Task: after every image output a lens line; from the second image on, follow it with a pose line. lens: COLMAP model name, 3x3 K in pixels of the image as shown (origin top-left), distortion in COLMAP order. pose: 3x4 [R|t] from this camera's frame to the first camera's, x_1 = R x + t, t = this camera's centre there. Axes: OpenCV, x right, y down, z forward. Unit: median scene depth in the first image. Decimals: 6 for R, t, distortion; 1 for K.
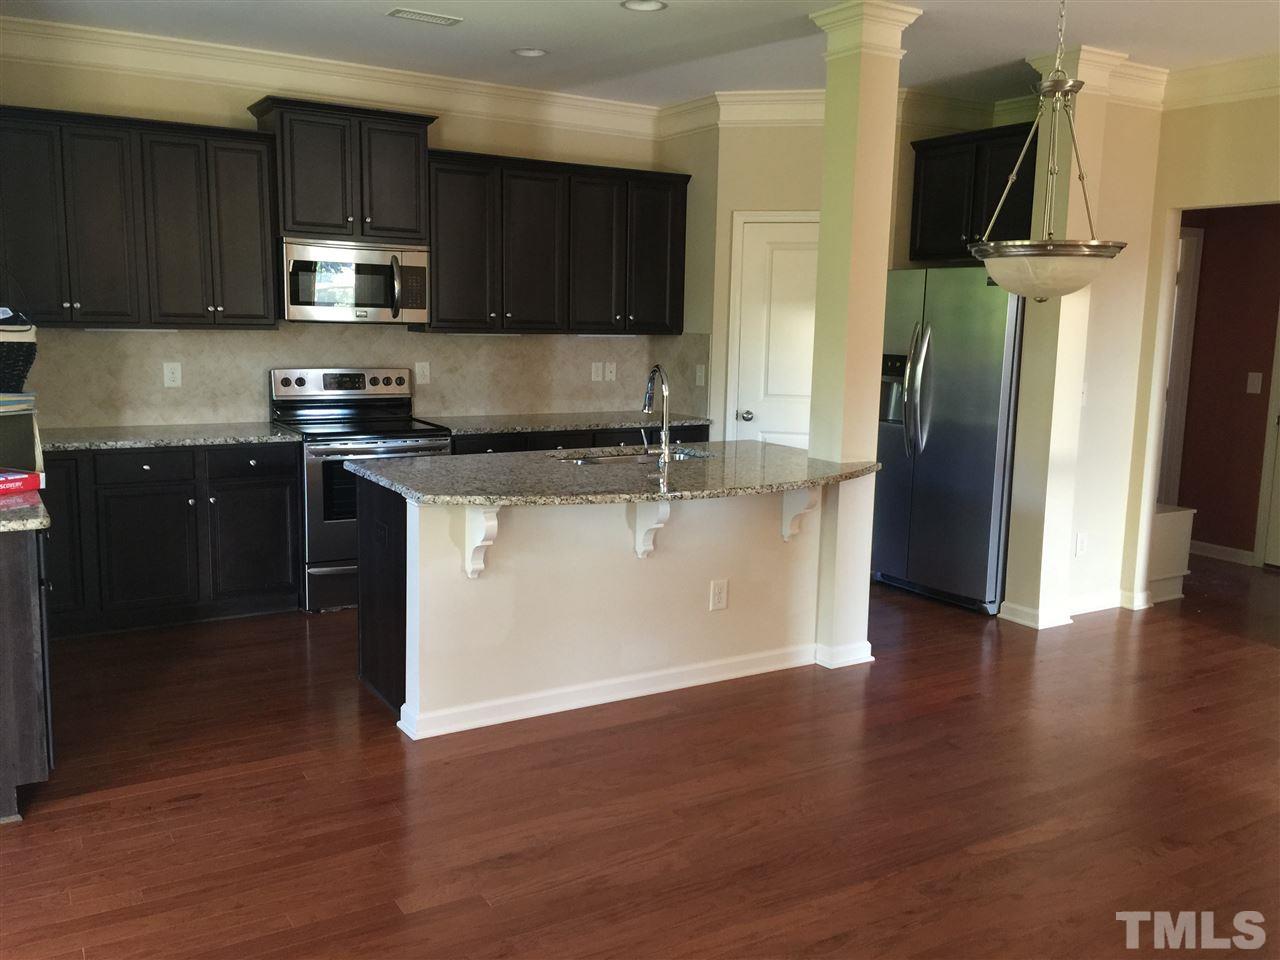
lens RADIAL K [[1087.8, 0, 640.9], [0, 1087.8, 460.0], [0, 0, 1]] dist [0.085001, -0.112835]
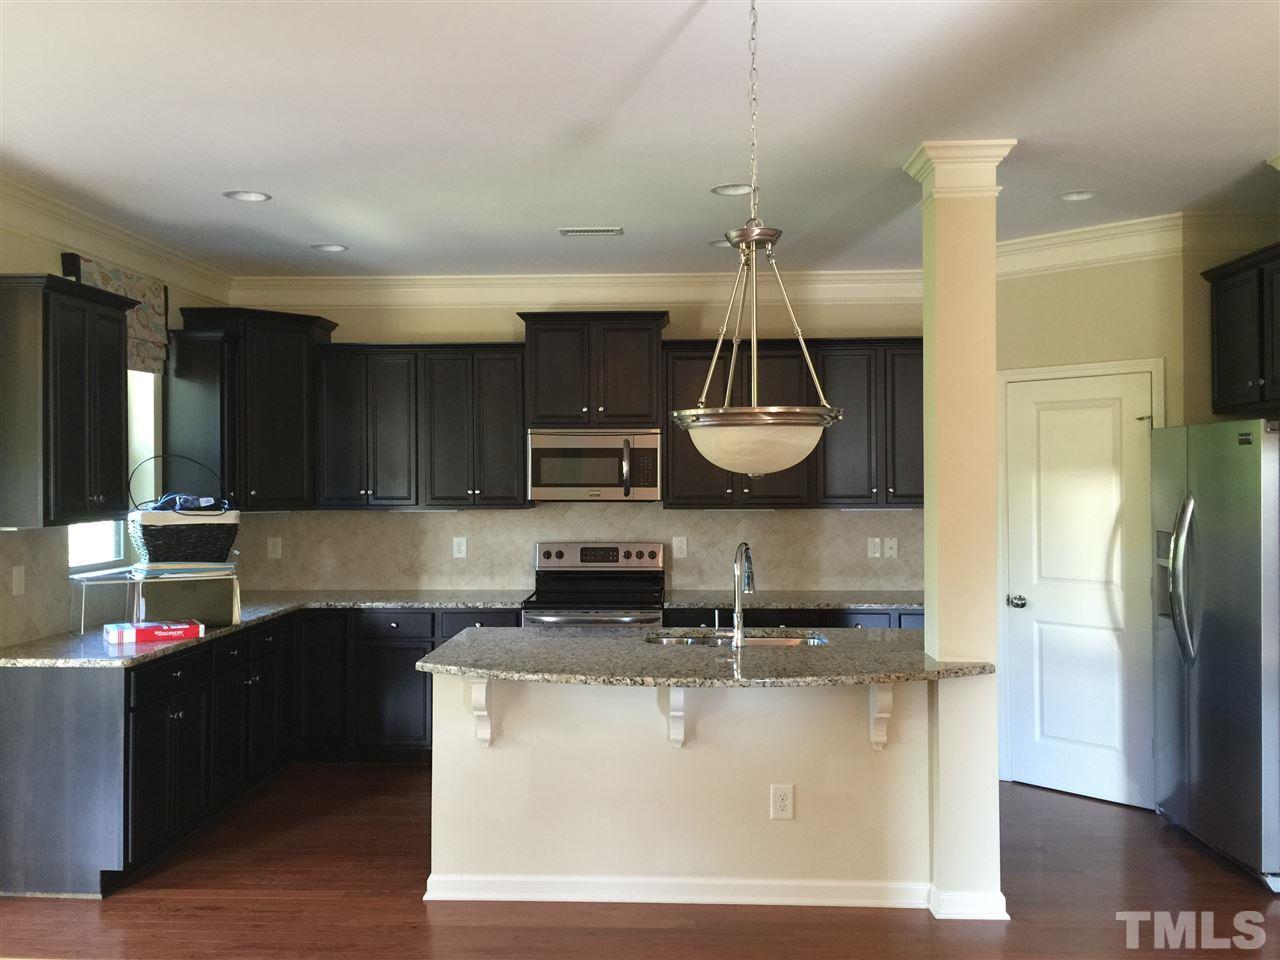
lens RADIAL K [[1087.8, 0, 640.9], [0, 1087.8, 460.0], [0, 0, 1]] dist [0.085001, -0.112835]
pose [[0.829780, -0.033604, -0.557079, 0.401257], [-0.053038, 0.988919, -0.138655, -0.018450], [0.555565, 0.144600, 0.818803, 0.133869]]
